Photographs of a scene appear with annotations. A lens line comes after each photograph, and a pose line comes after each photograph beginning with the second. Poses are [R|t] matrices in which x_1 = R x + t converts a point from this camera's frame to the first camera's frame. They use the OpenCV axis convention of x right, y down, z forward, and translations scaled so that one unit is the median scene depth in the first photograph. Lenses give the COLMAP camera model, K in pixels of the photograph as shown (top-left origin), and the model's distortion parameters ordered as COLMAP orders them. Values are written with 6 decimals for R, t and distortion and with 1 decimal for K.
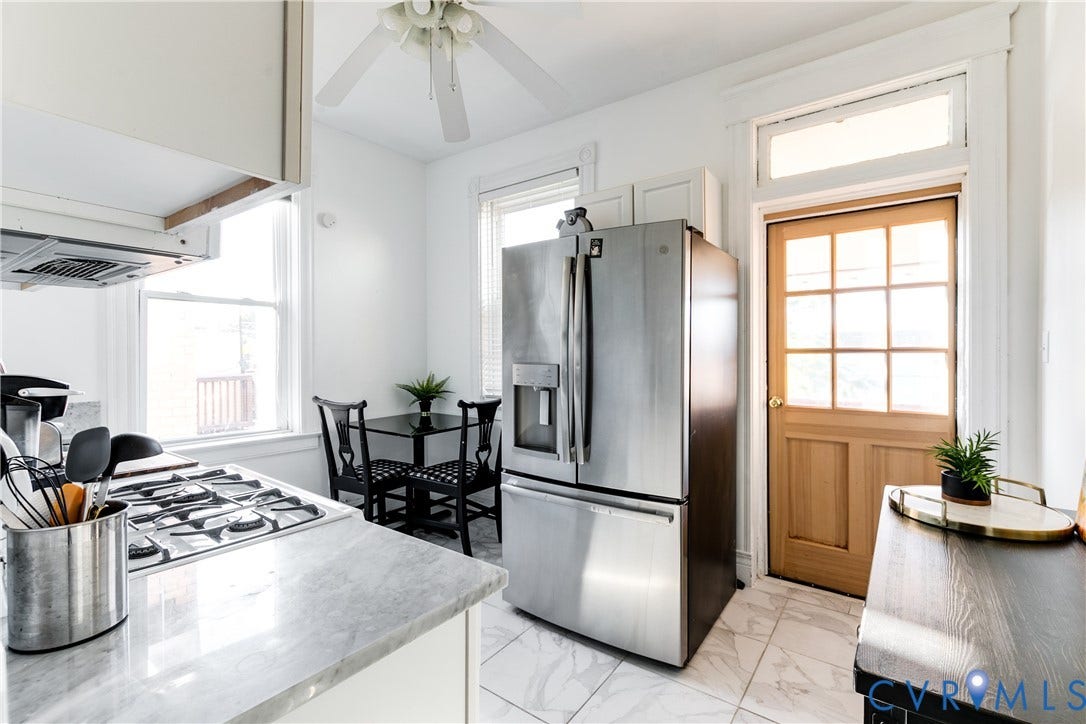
lens RADIAL K [[491.7, 0, 545.5], [0, 491.7, 356.3], [0, 0, 1]] dist [0.000339, -0.000711]
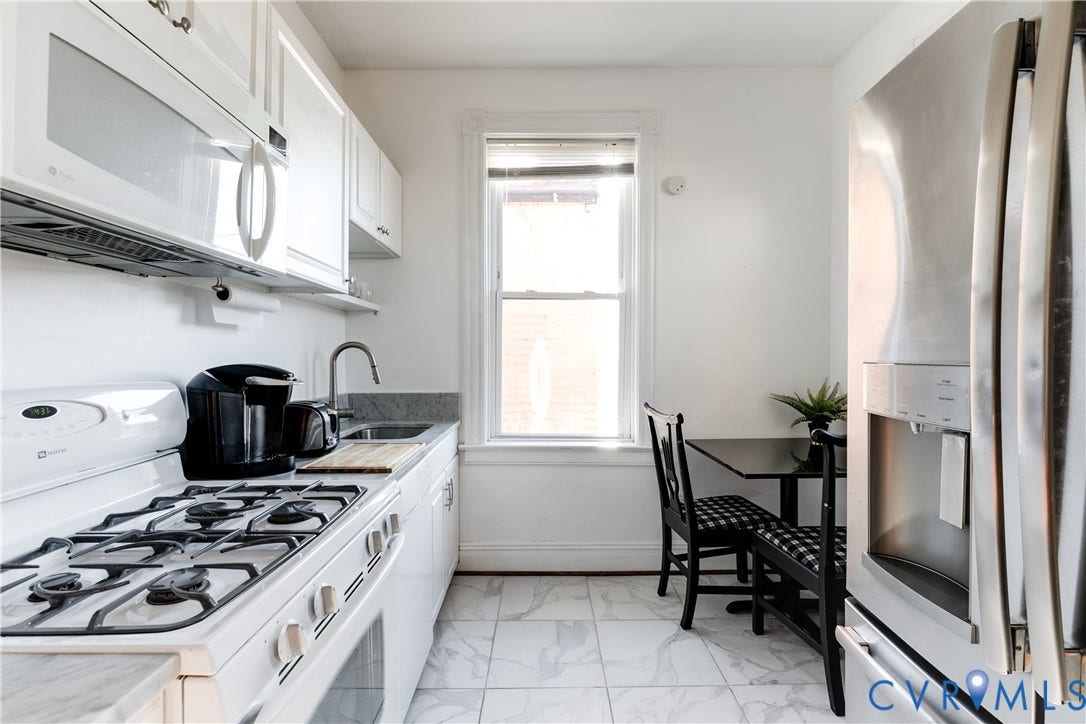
lens RADIAL K [[491.7, 0, 537.1], [0, 491.7, 360.6], [0, 0, 1]] dist [0.000339, -0.000711]
pose [[0.589266, 0.007989, -0.807899, 0.083203], [-0.006607, 0.999965, 0.005070, 0.008670], [0.807912, 0.002351, 0.589299, 0.370691]]
